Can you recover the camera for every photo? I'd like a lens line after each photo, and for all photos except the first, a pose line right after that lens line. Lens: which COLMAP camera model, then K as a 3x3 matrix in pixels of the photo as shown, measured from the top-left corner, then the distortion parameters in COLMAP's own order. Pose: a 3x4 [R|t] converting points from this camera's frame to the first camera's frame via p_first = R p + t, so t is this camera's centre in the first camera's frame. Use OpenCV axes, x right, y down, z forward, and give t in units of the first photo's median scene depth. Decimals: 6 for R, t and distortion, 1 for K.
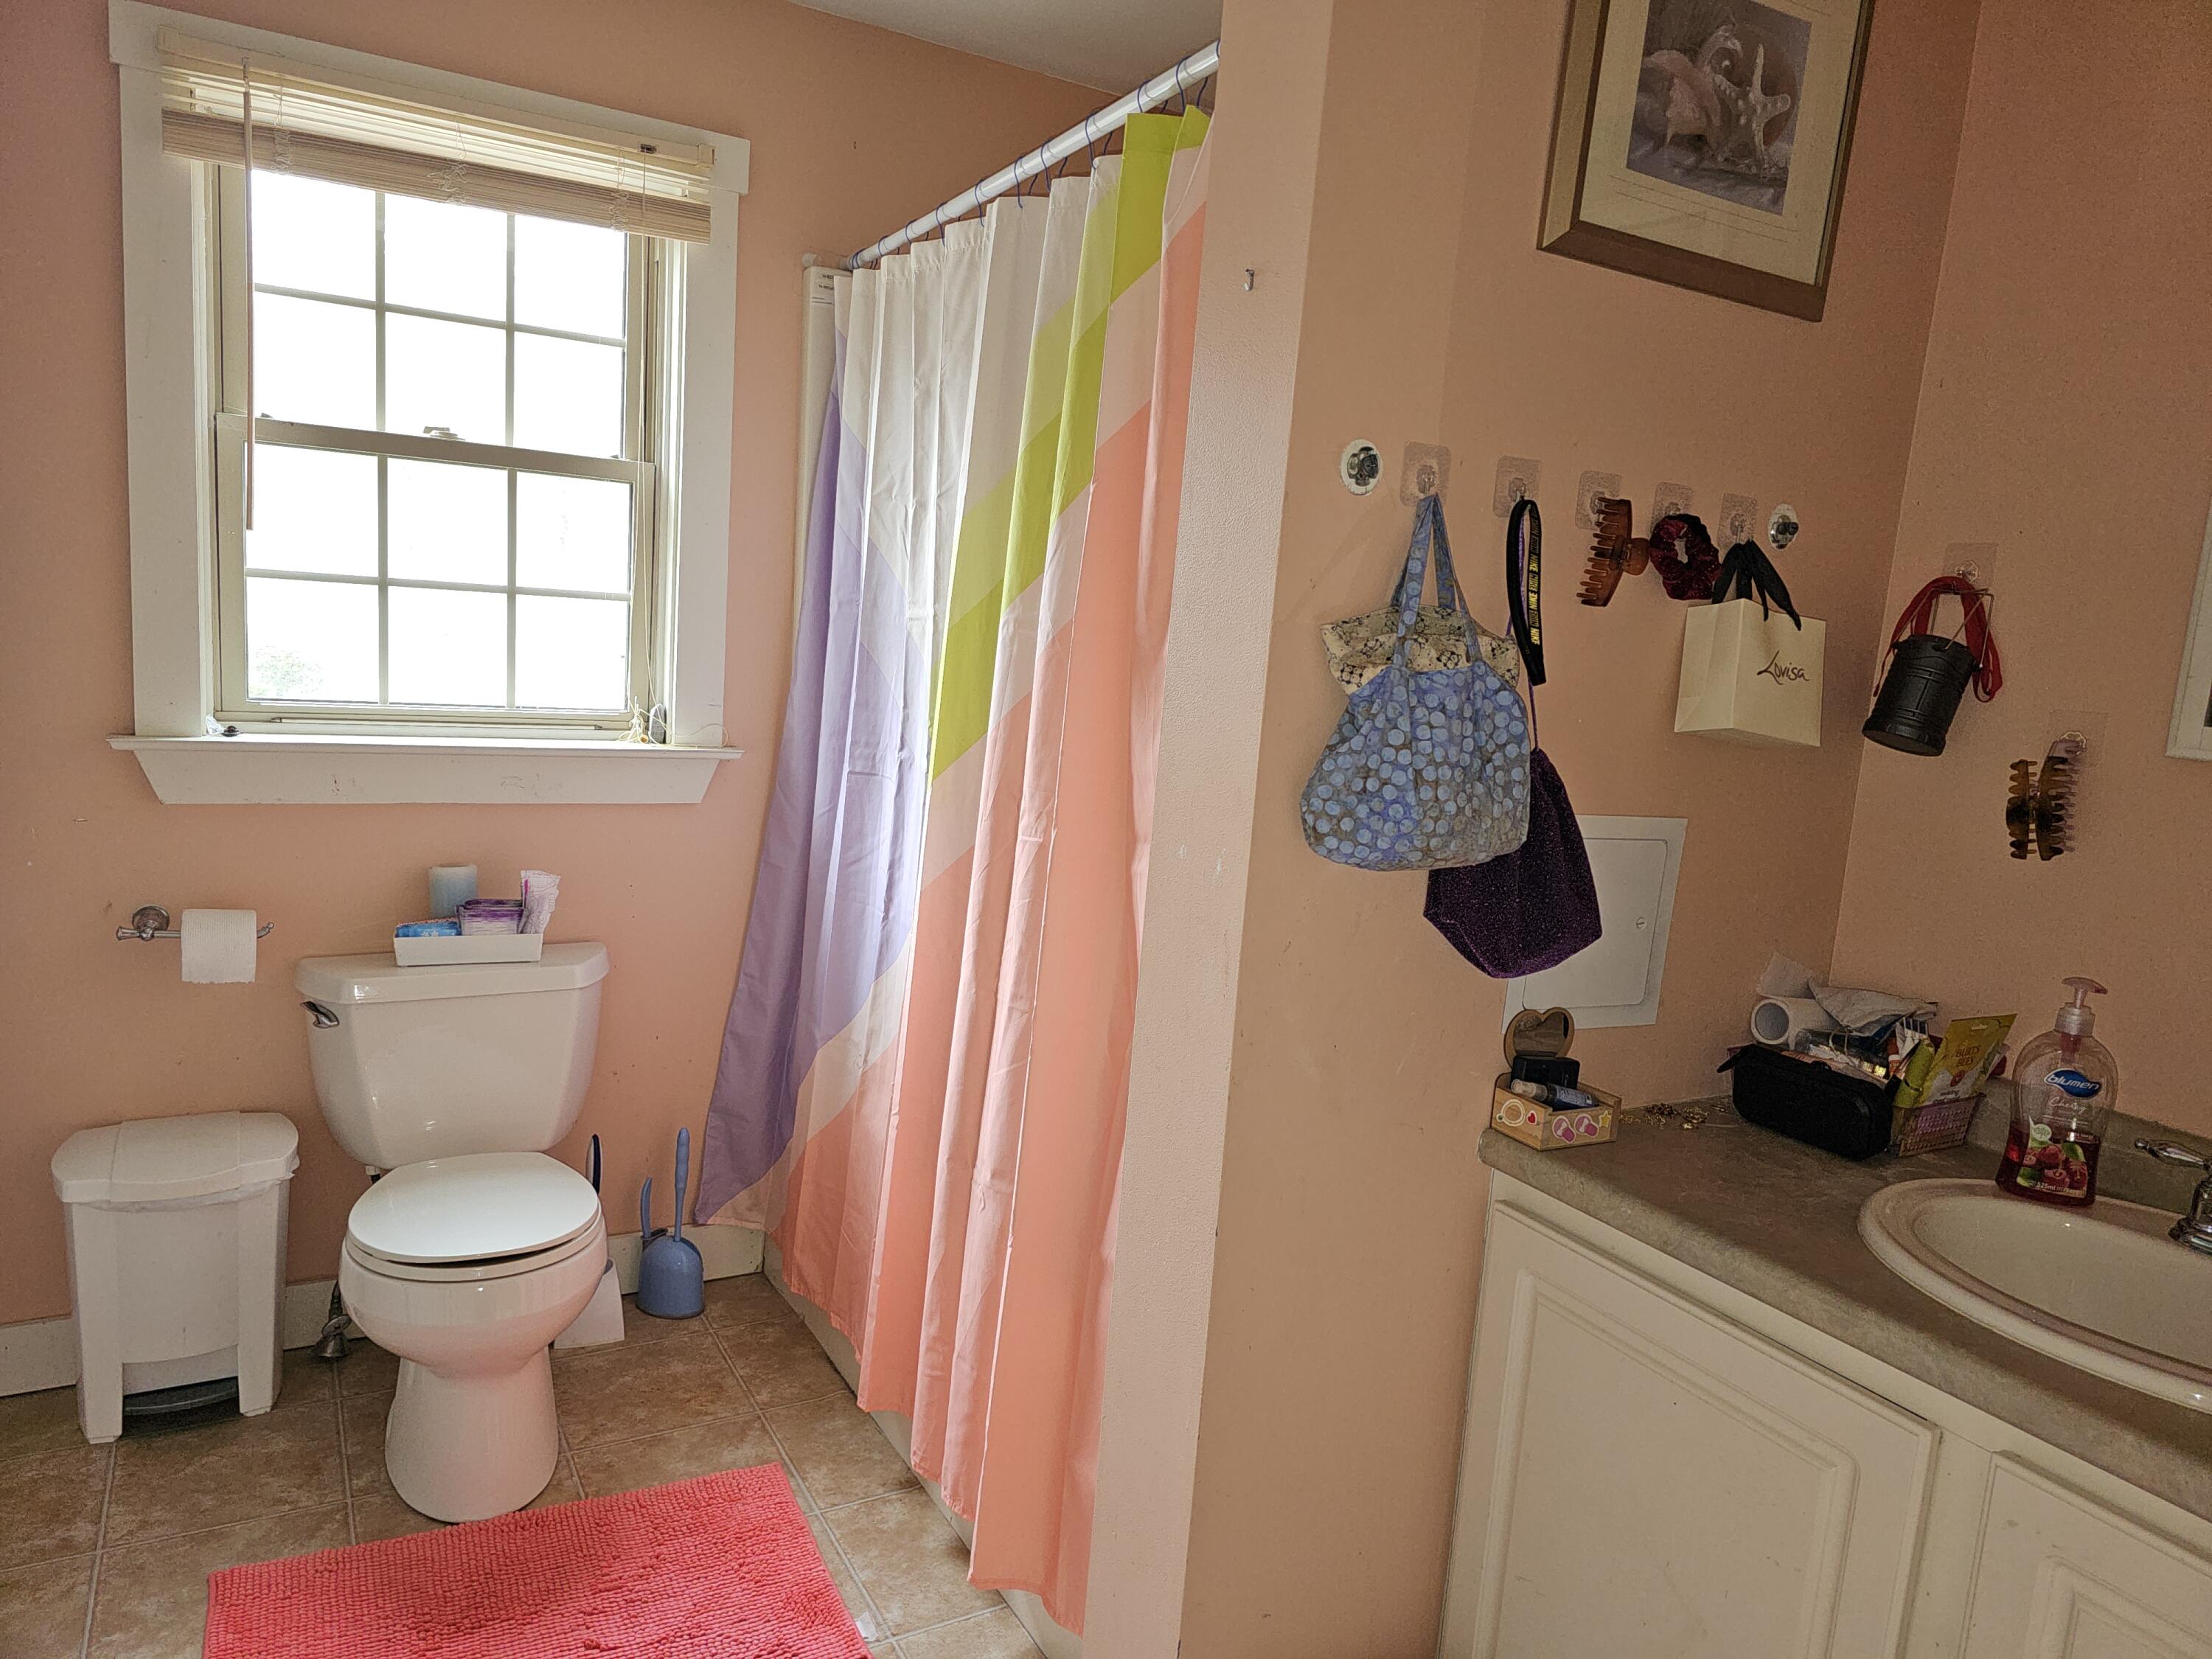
lens RADIAL K [[1506.7, 0, 1097.8], [0, 1506.7, 833.1], [0, 0, 1]] dist [0.069168, -0.064530]
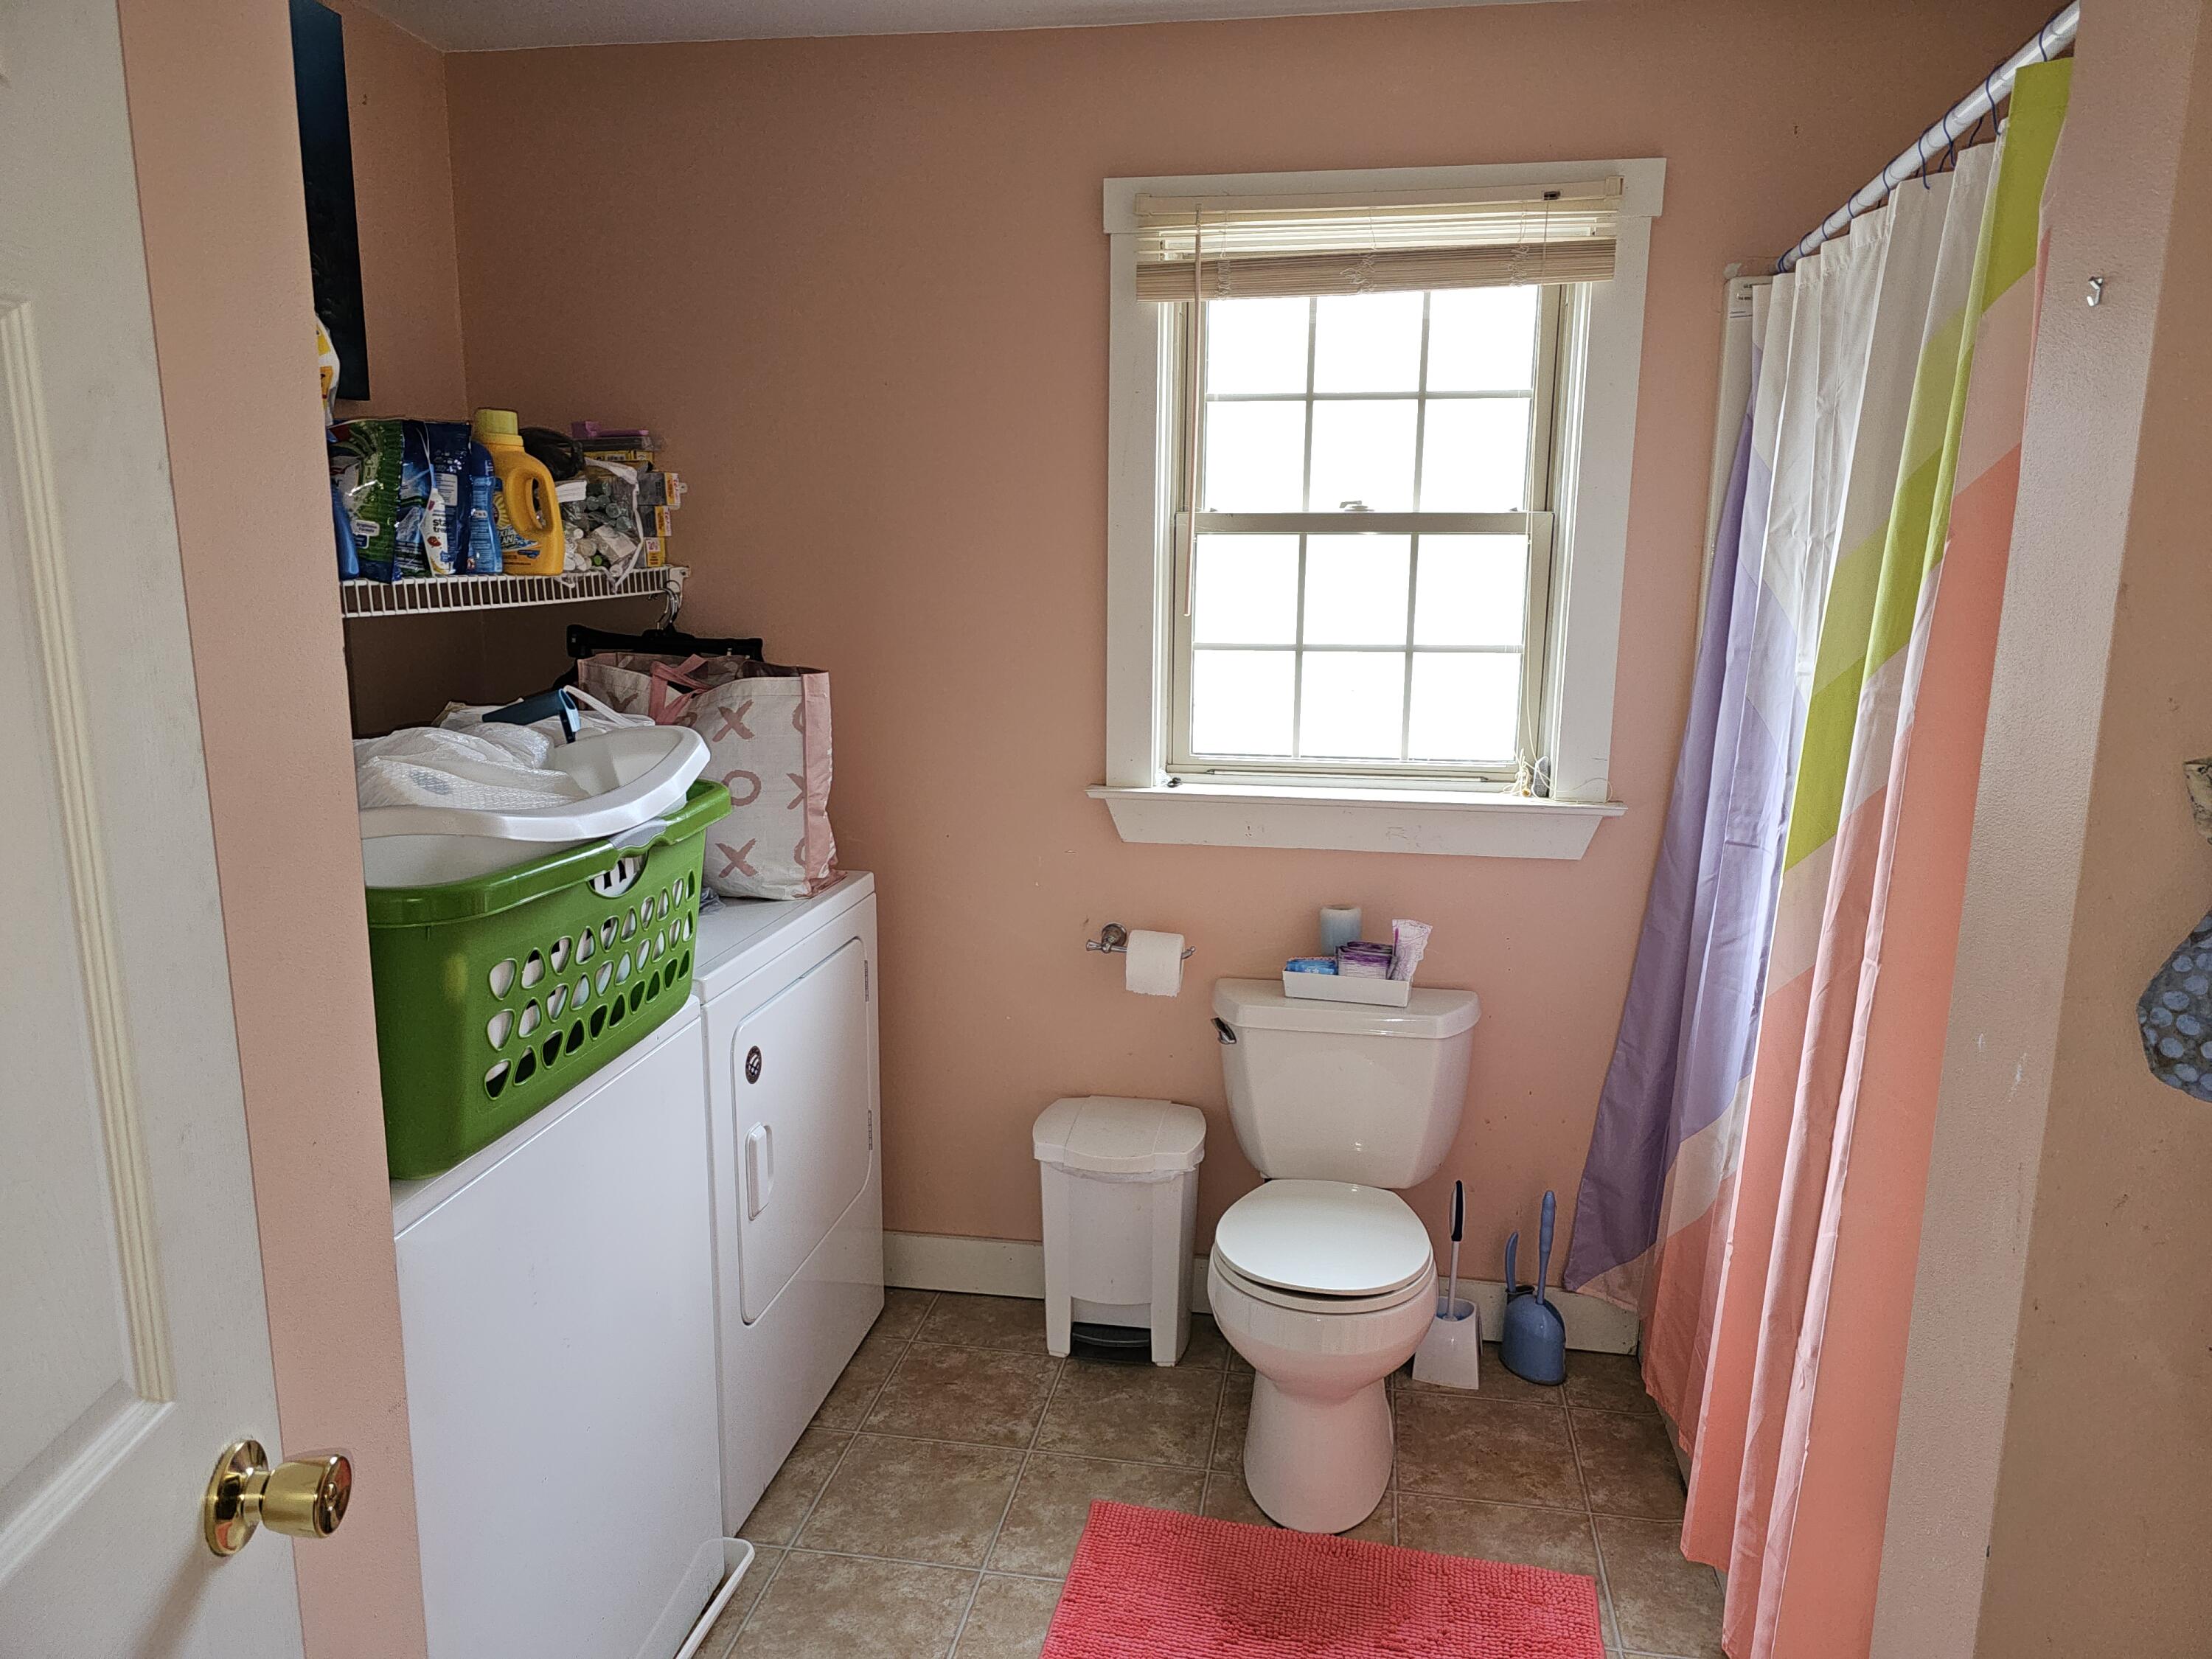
lens RADIAL K [[1480.4, 0, 1109.6], [0, 1480.4, 824.6], [0, 0, 1]] dist [0.080365, -0.096198]
pose [[0.772800, 0.049645, -0.632705, 0.117502], [-0.042092, 0.998750, 0.026955, -0.061296], [0.633252, 0.005802, 0.773924, 0.081709]]
